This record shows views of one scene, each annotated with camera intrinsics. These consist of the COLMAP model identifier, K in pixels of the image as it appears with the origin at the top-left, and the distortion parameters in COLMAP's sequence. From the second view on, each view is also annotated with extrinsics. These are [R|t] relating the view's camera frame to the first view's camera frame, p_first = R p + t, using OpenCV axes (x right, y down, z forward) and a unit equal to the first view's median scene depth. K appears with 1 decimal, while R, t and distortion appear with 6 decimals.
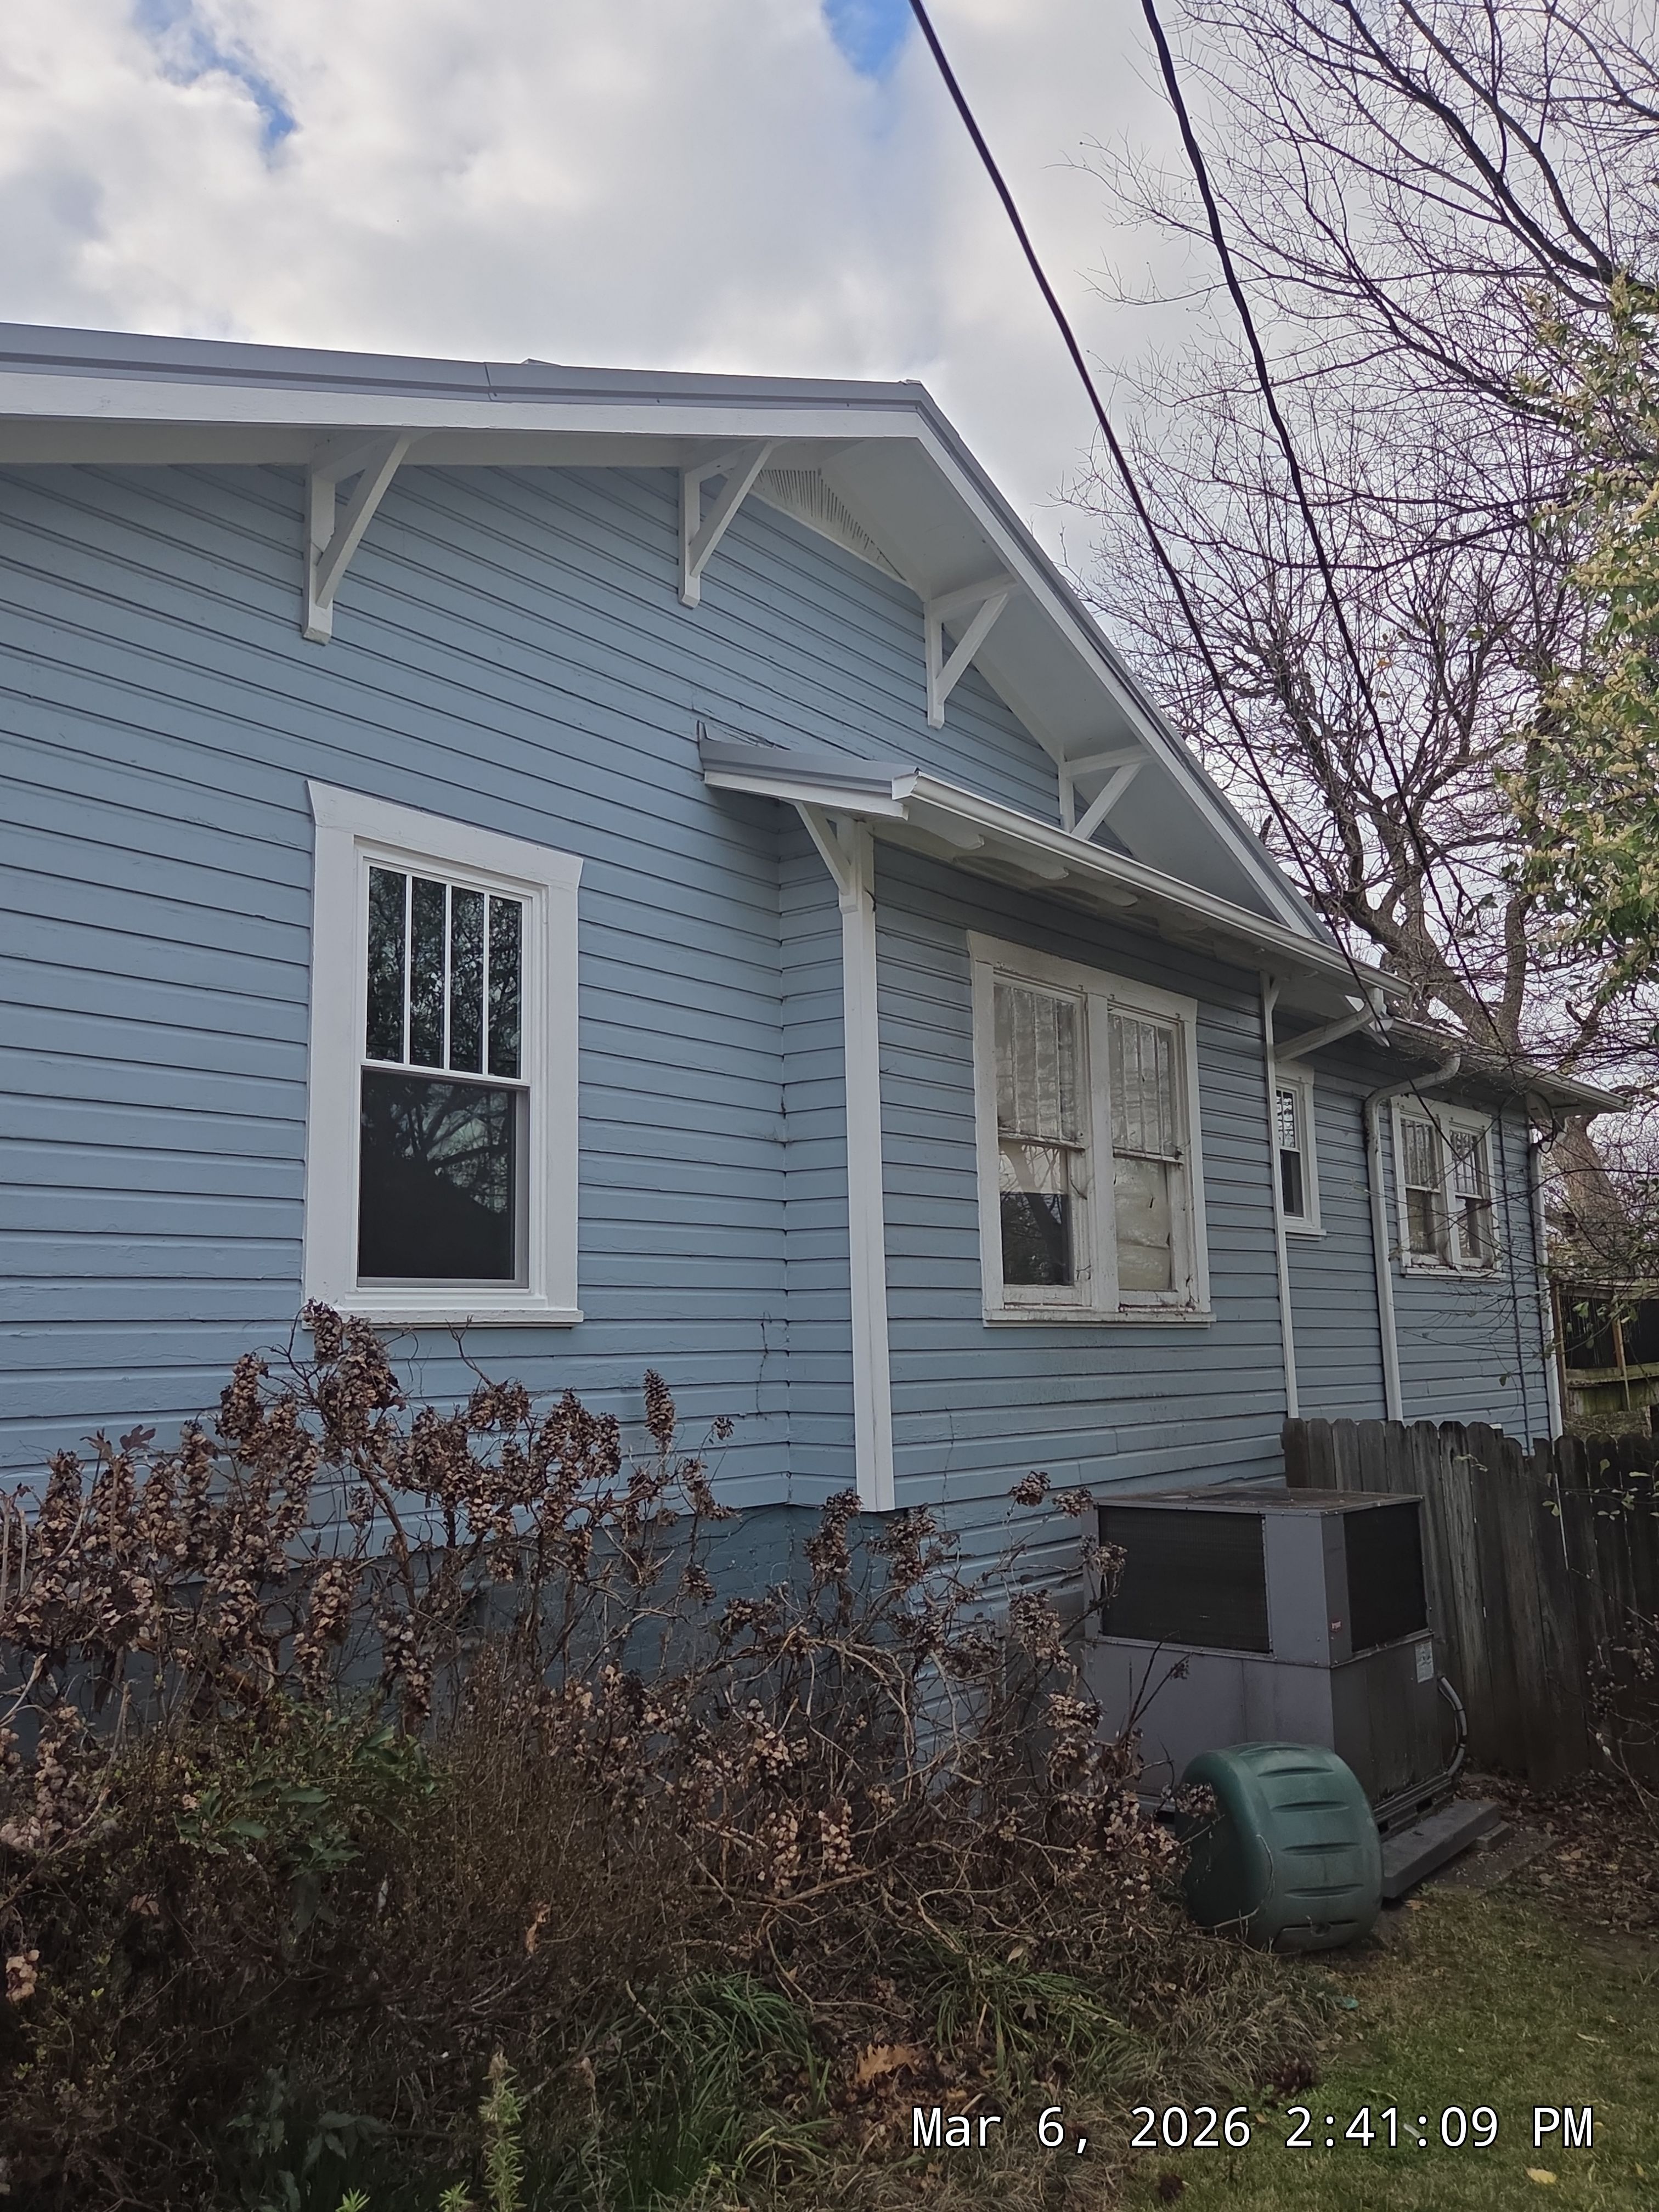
lens RADIAL K [[1712.4, 0, 851.9], [0, 1712.4, 1085.1], [0, 0, 1]] dist [0.084600, -0.112539]
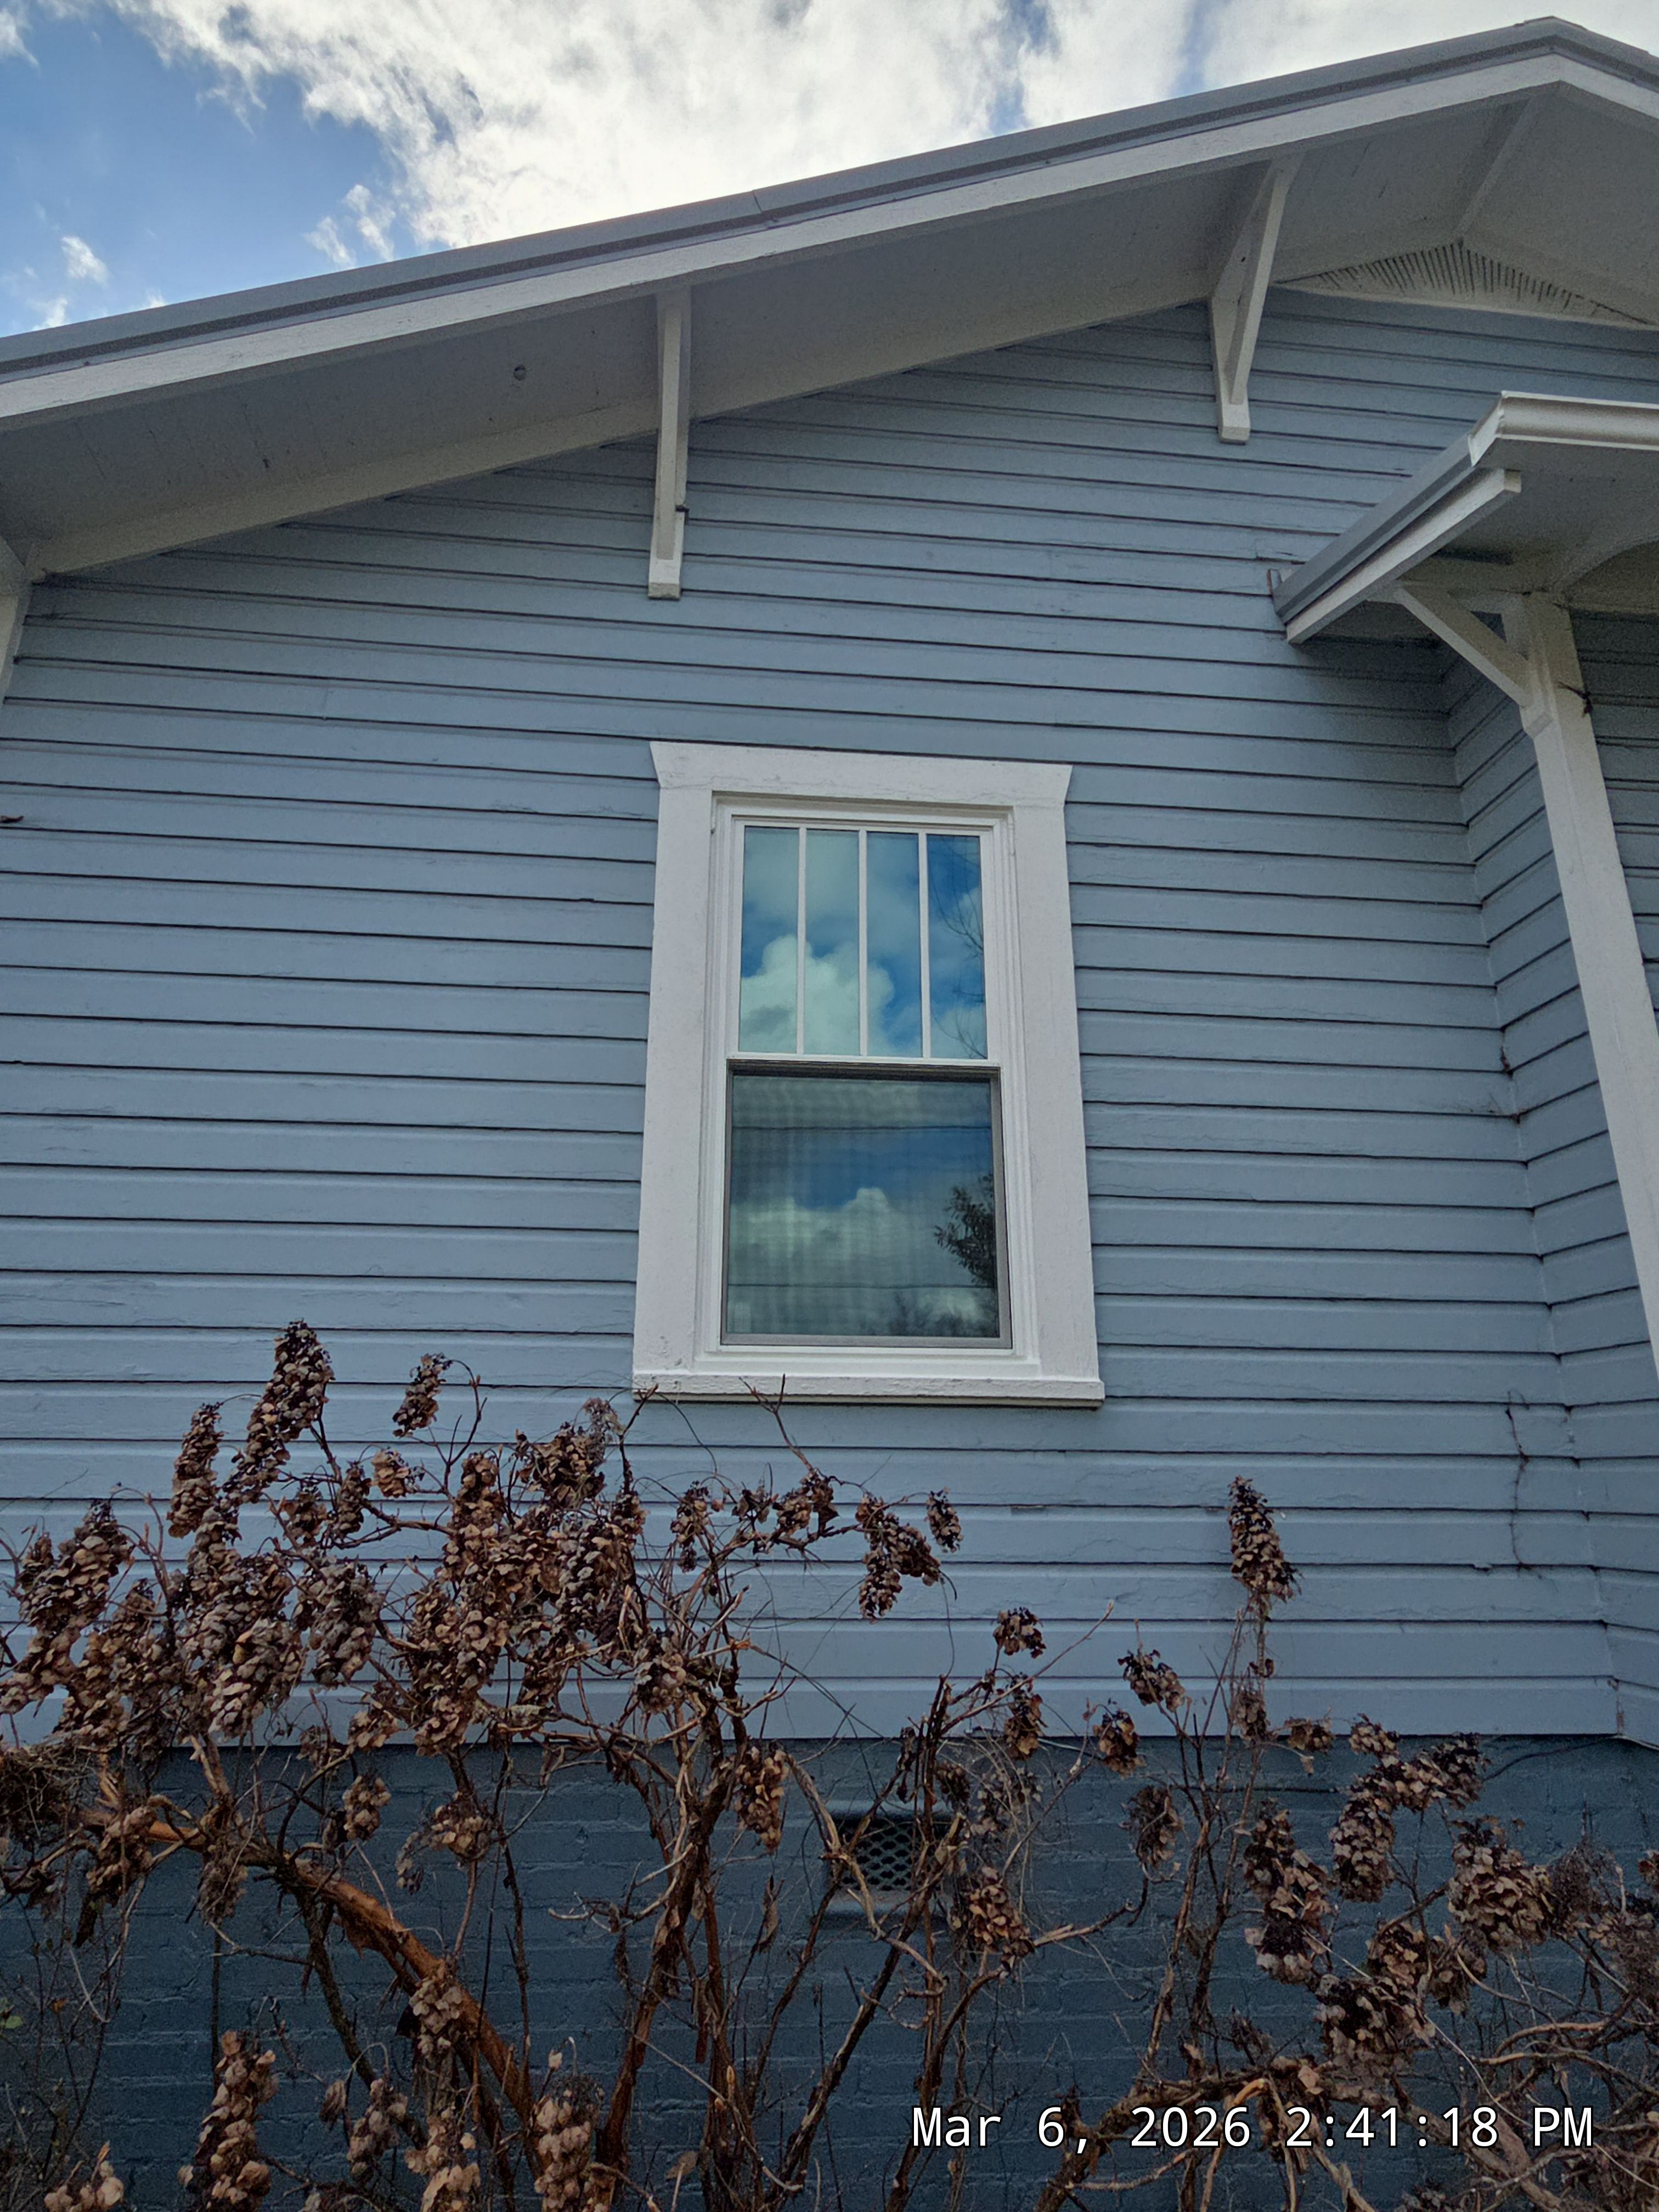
lens RADIAL K [[1306.7, 0, 816.8], [0, 1306.7, 1072.8], [0, 0, 1]] dist [0.003869, -0.002594]
pose [[0.687644, -0.206537, -0.696052, 0.121708], [0.087769, 0.975302, -0.202689, 0.093290], [0.720724, 0.078286, 0.688788, 0.489734]]
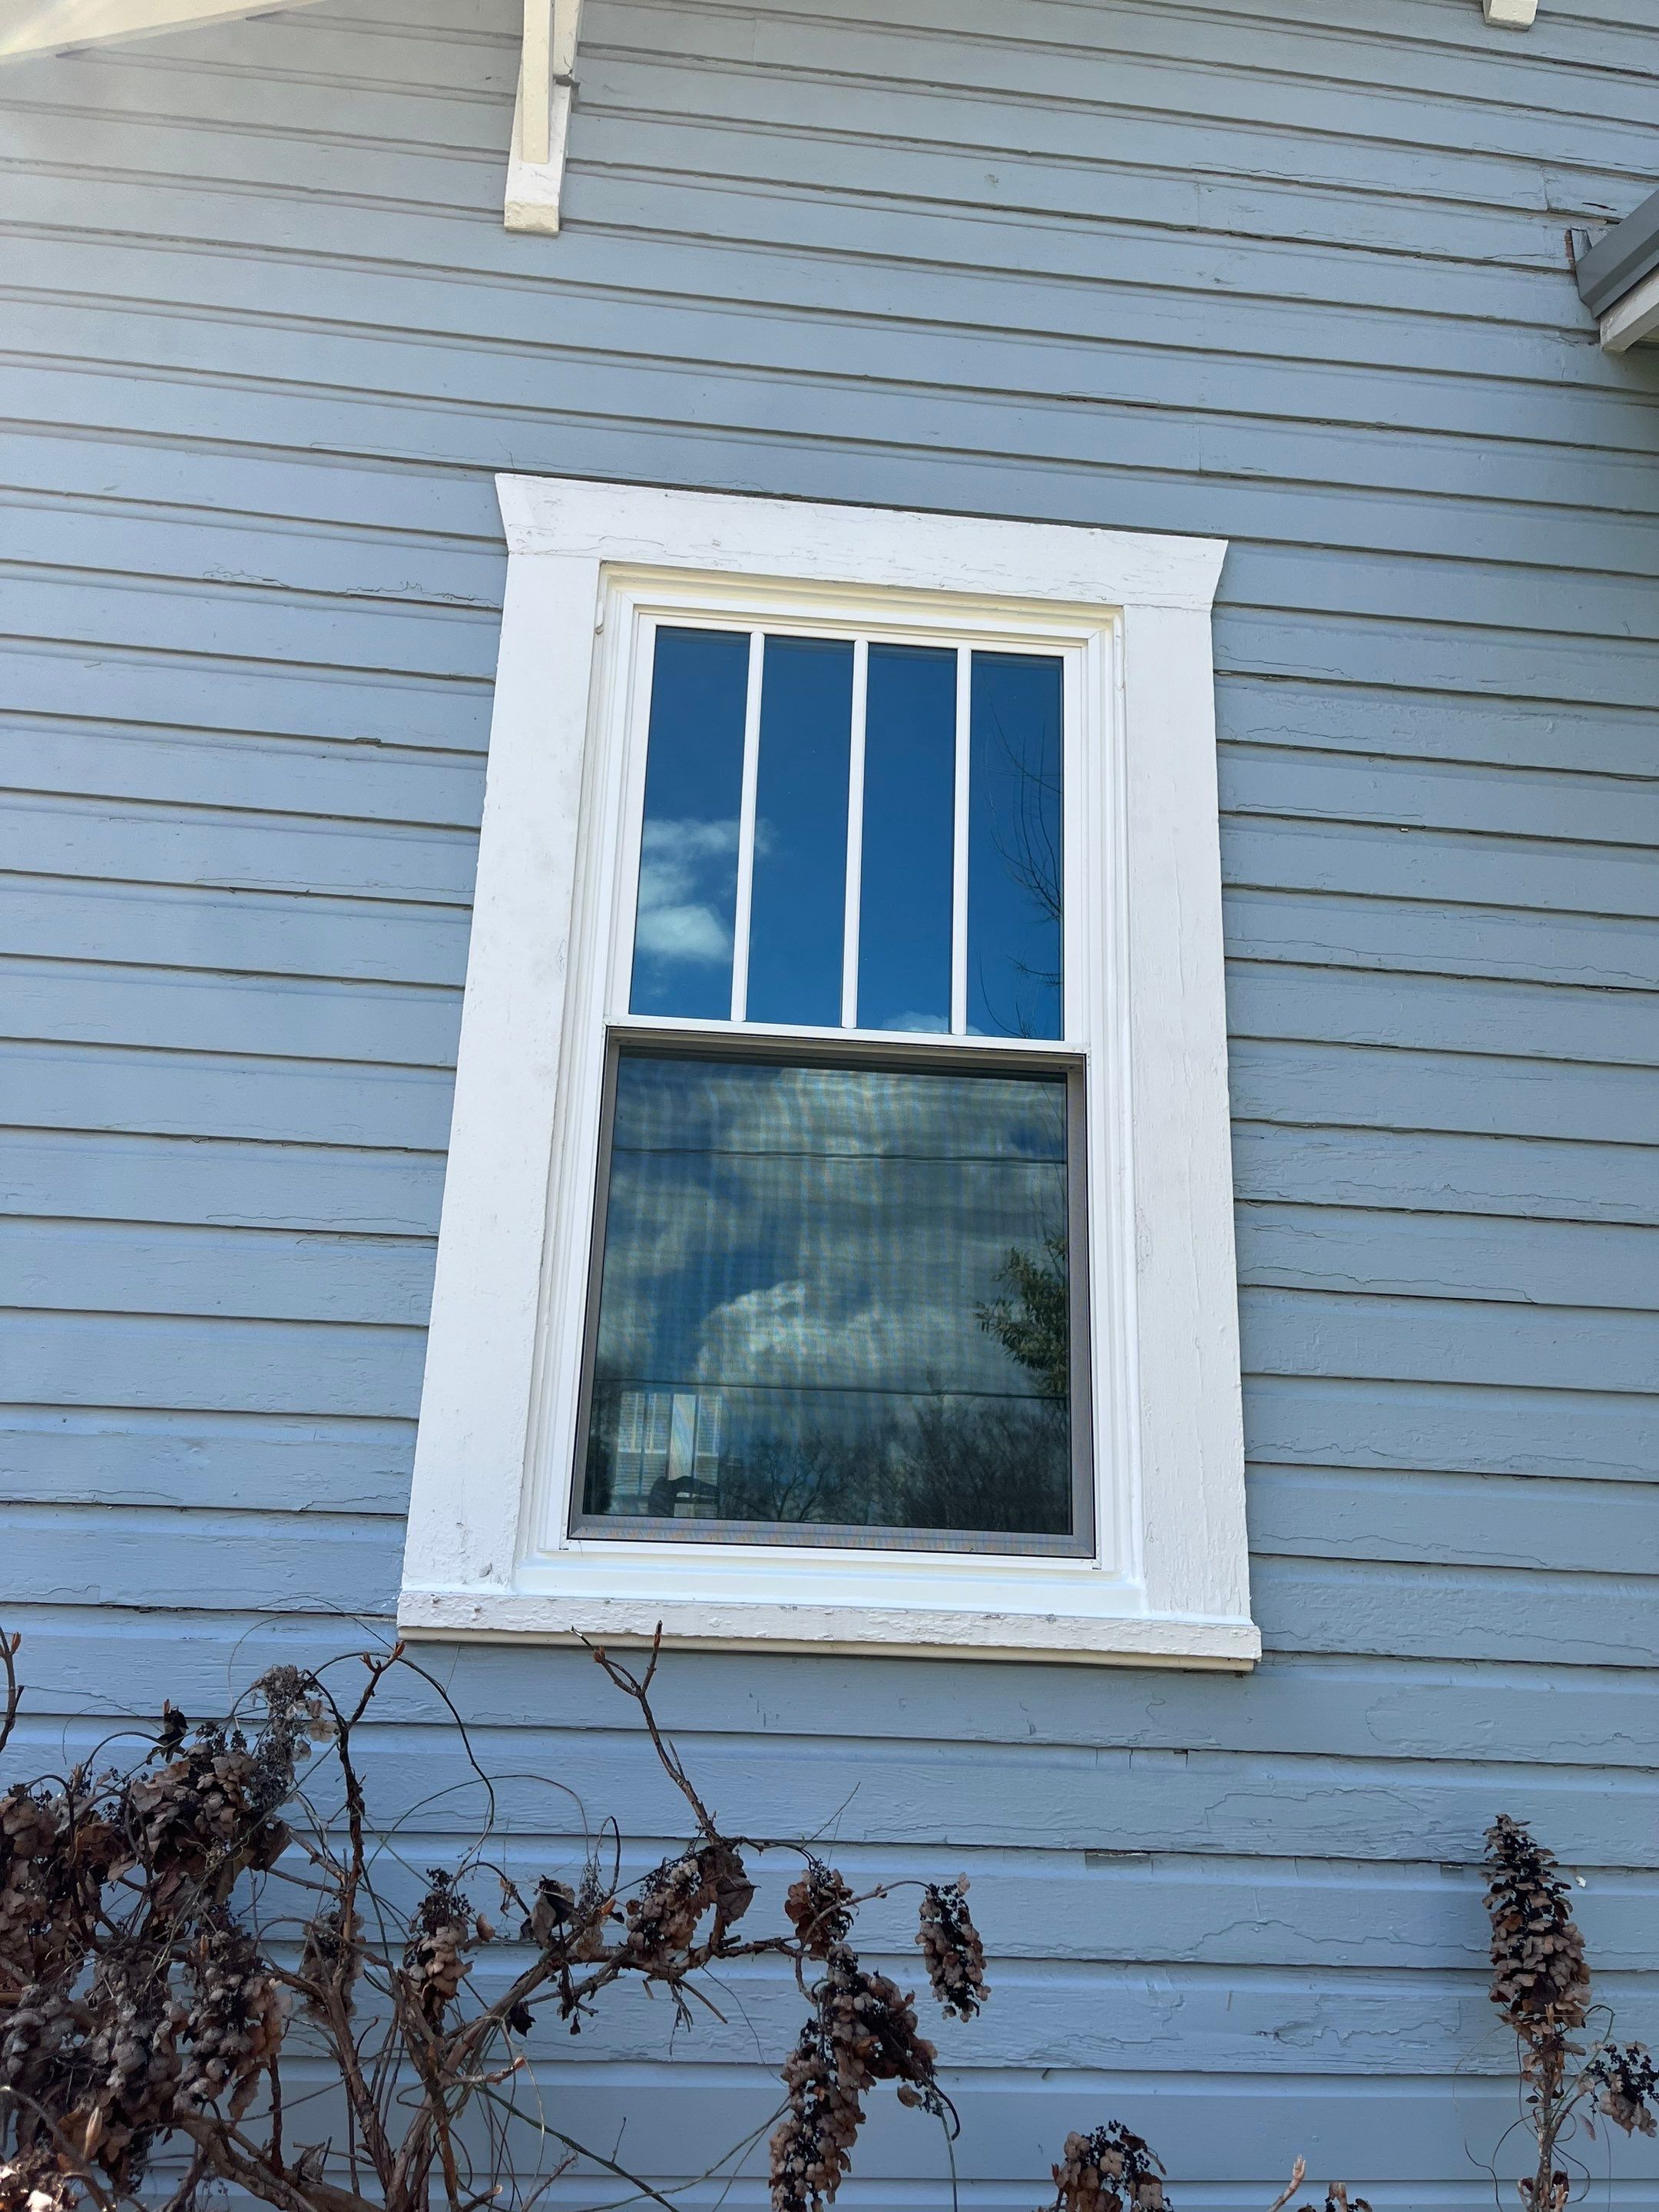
lens RADIAL K [[1728.5, 0, 829.5], [0, 1728.5, 1106.0], [0, 0, 1]] dist [0.009392, 0.002678]
pose [[0.689693, -0.177478, -0.702015, 0.049218], [0.059379, 0.980095, -0.189443, 0.075459], [0.721663, 0.088973, 0.686503, 0.582336]]
